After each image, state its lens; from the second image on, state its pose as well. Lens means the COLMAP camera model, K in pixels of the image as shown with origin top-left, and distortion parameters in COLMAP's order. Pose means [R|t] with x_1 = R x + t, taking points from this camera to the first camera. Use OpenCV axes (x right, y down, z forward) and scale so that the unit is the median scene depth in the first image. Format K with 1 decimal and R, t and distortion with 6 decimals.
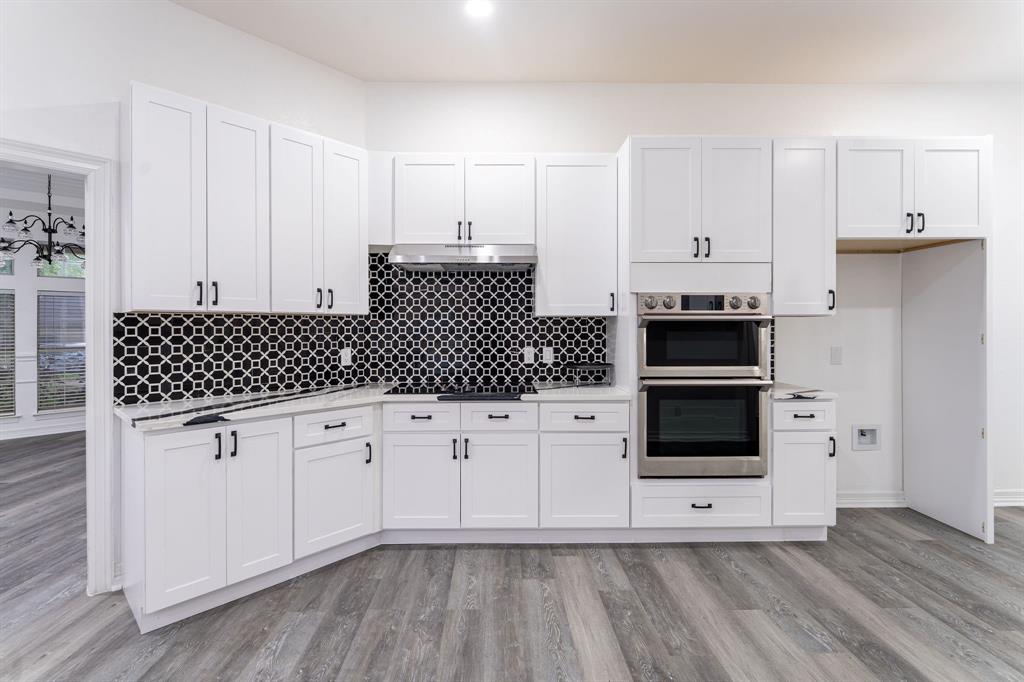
lens RADIAL K [[471.4, 0, 510.9], [0, 471.4, 331.6], [0, 0, 1]] dist [0.000971, 0.000240]
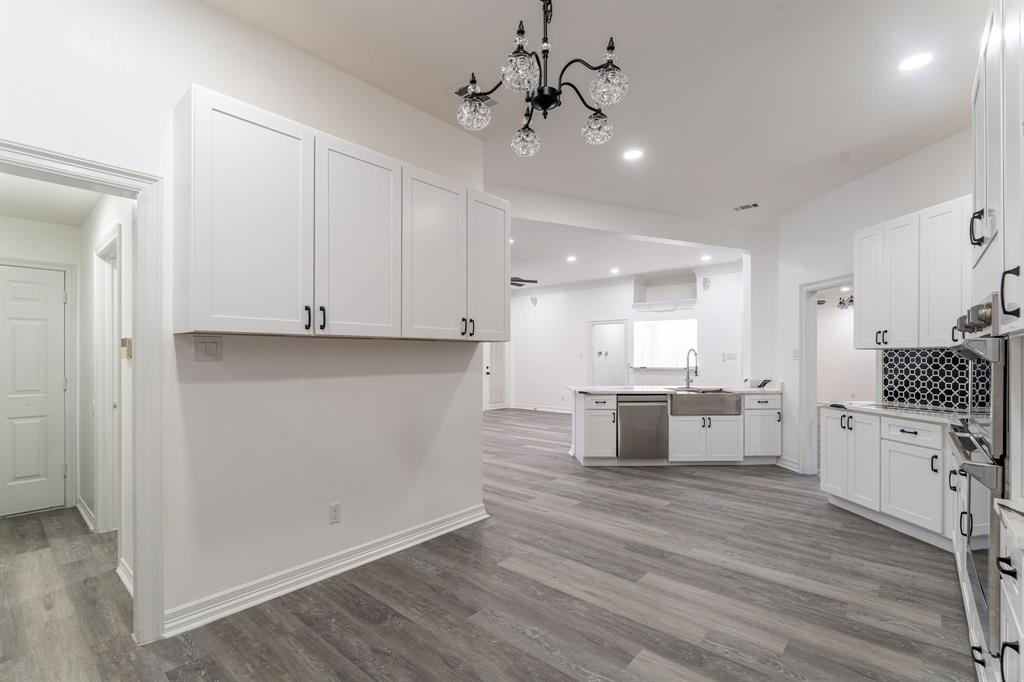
lens RADIAL K [[471.4, 0, 508.6], [0, 471.4, 349.8], [0, 0, 1]] dist [0.000971, 0.000240]
pose [[-0.665038, -0.013195, -0.746693, 1.477244], [-0.008321, 0.999913, -0.010259, -0.009315], [0.746764, -0.000610, -0.665089, 1.115088]]
